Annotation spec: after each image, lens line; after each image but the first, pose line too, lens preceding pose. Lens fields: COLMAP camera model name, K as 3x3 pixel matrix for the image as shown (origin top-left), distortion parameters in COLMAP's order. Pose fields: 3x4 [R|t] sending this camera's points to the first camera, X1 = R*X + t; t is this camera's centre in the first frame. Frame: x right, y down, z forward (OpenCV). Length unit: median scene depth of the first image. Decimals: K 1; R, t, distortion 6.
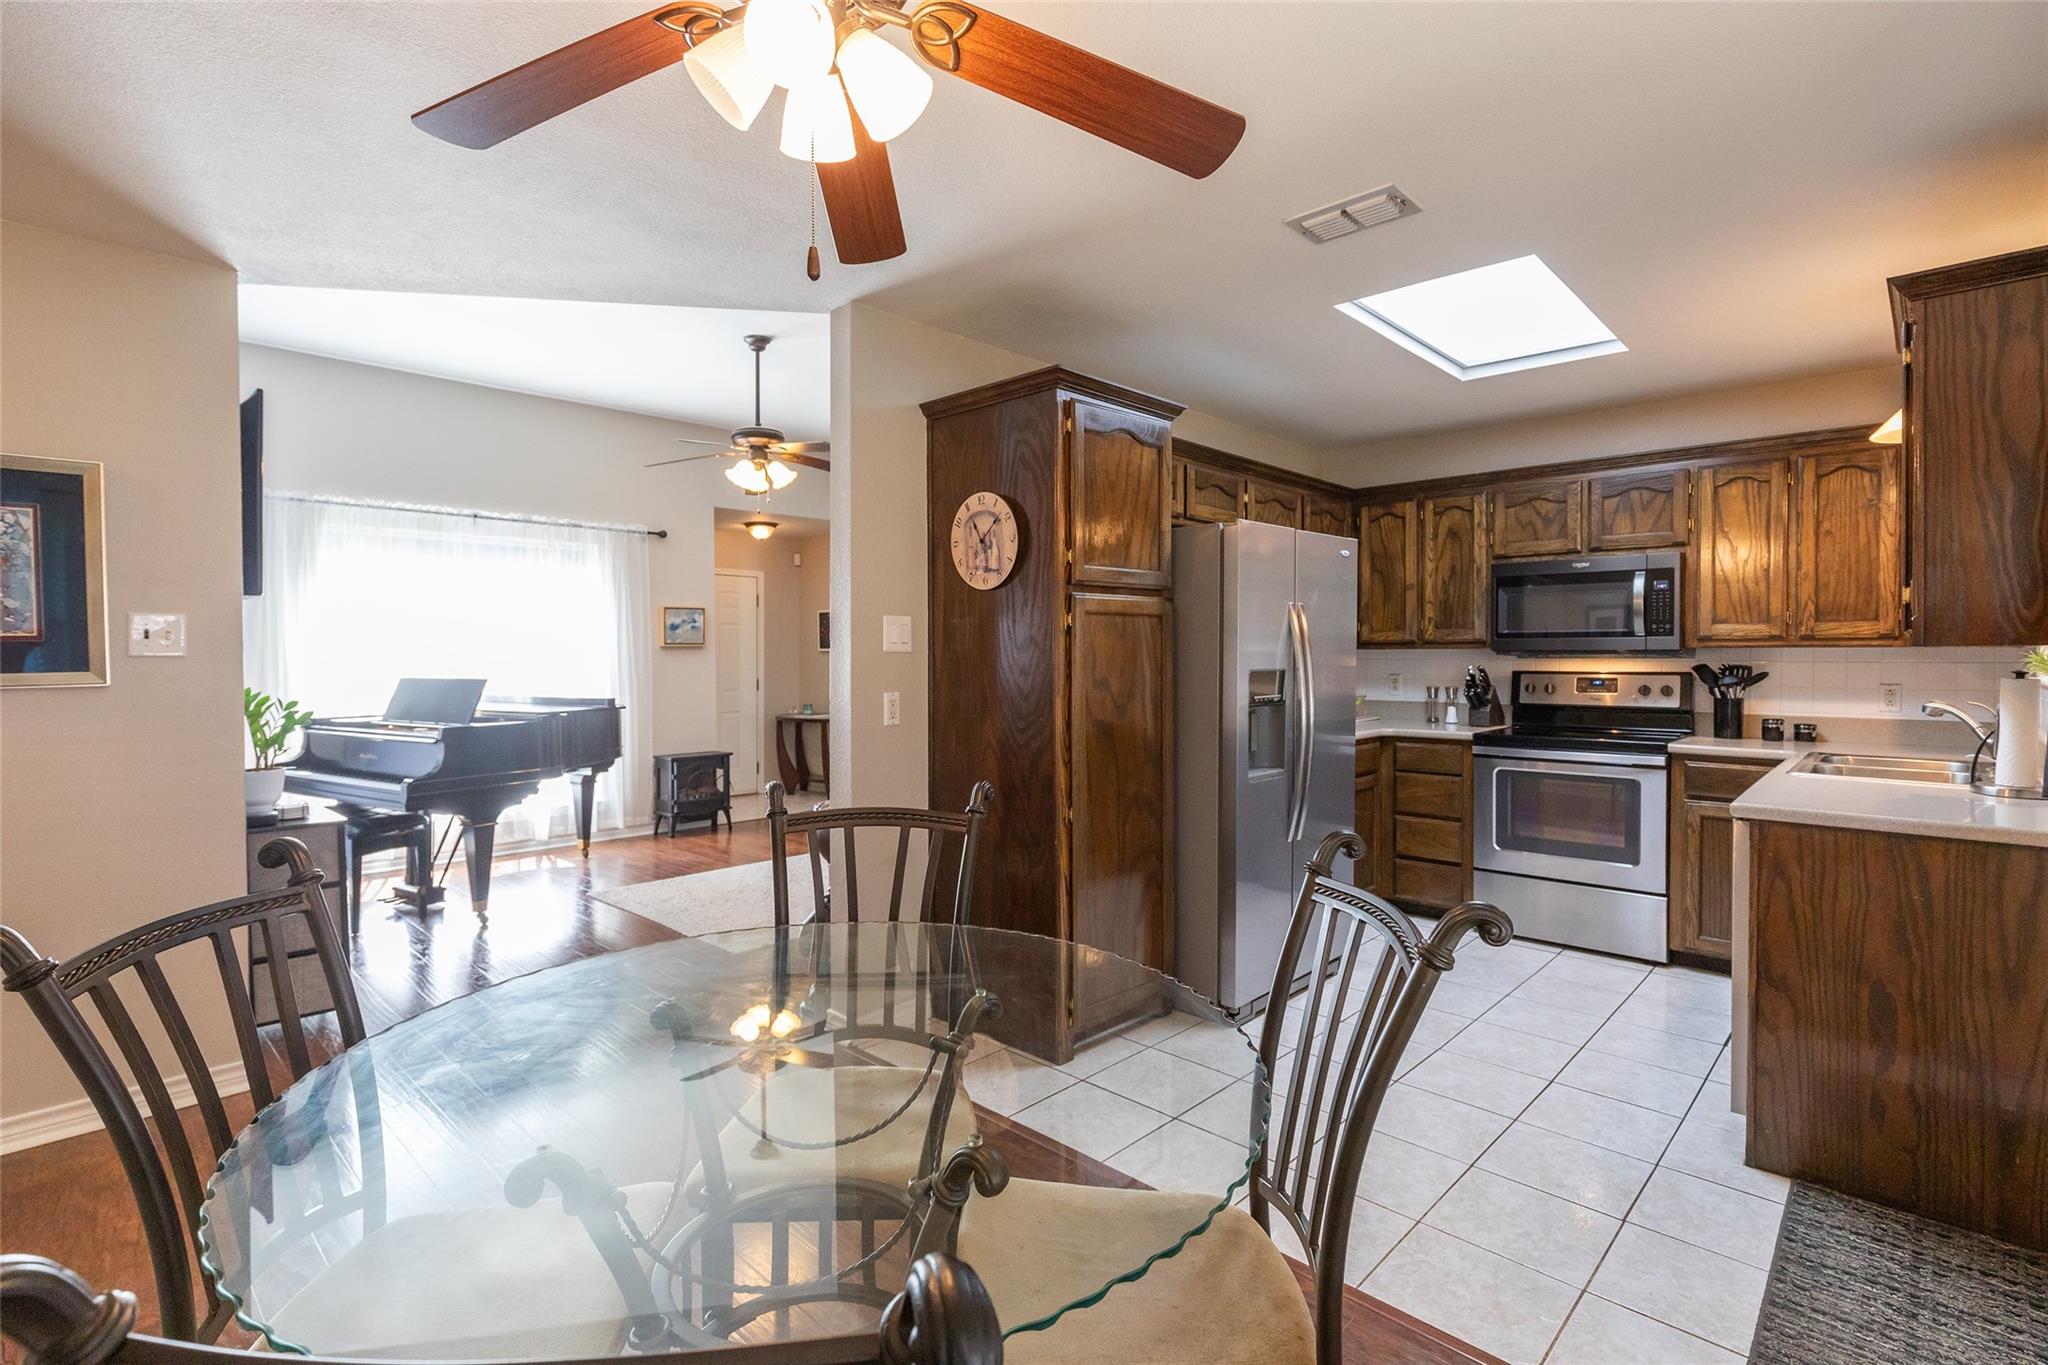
lens RADIAL K [[963.5, 0, 1019.6], [0, 963.5, 635.7], [0, 0, 1]] dist [-0.002336, -0.000204]
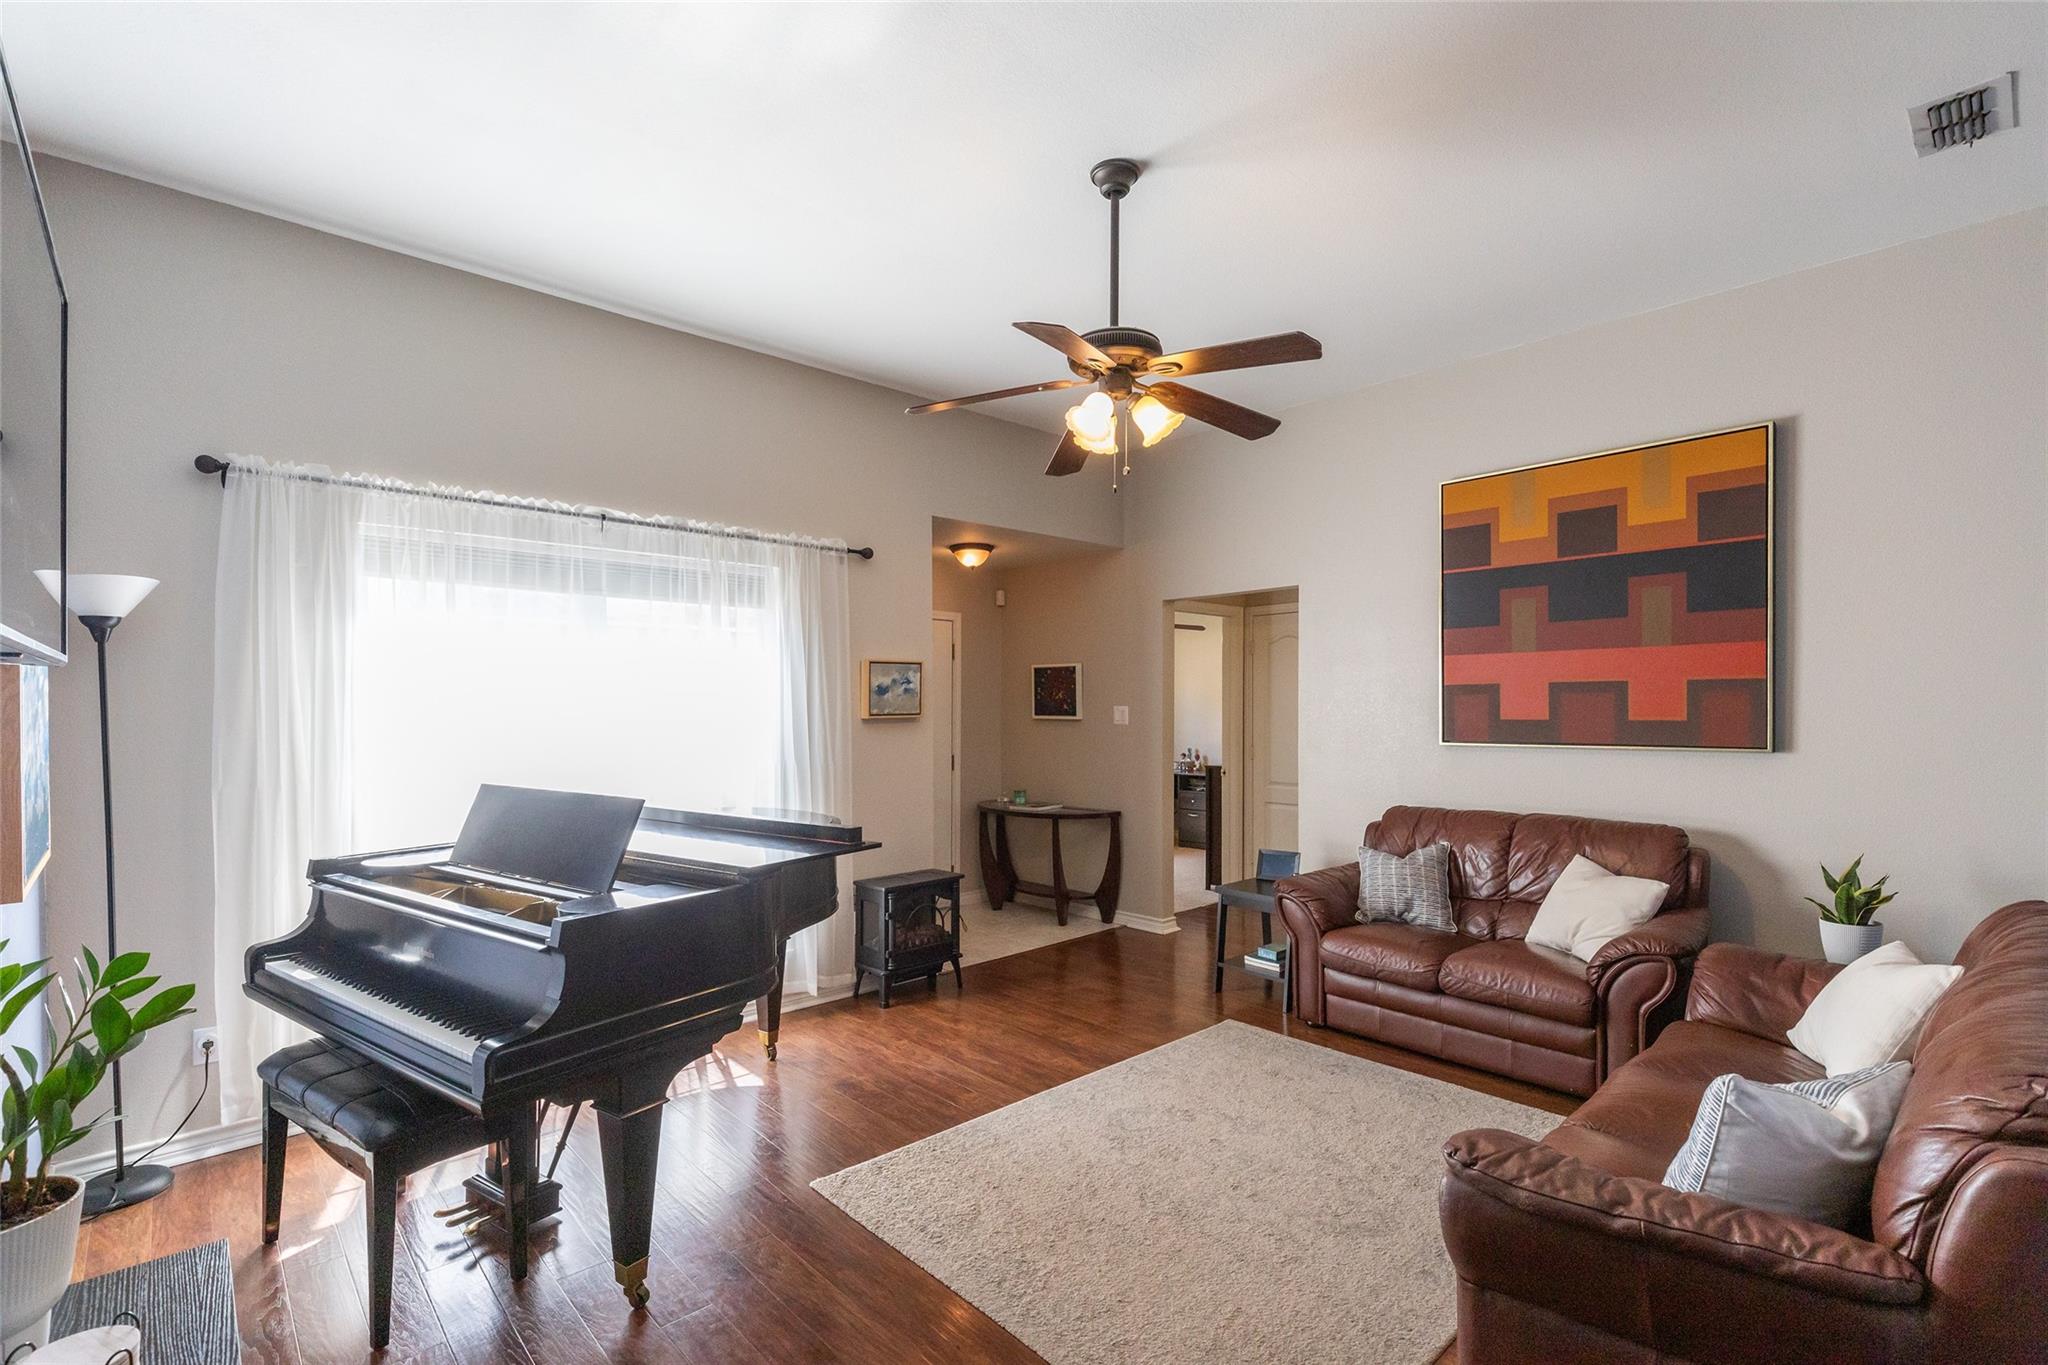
lens RADIAL K [[916.8, 0, 1024.0], [0, 916.8, 682.5], [0, 0, 1]] dist [0.001507, 0.000053]
pose [[0.998480, -0.000789, -0.055114, -0.255949], [0.000555, 0.999991, -0.004245, -0.013491], [0.055117, 0.004208, 0.998471, 0.414046]]
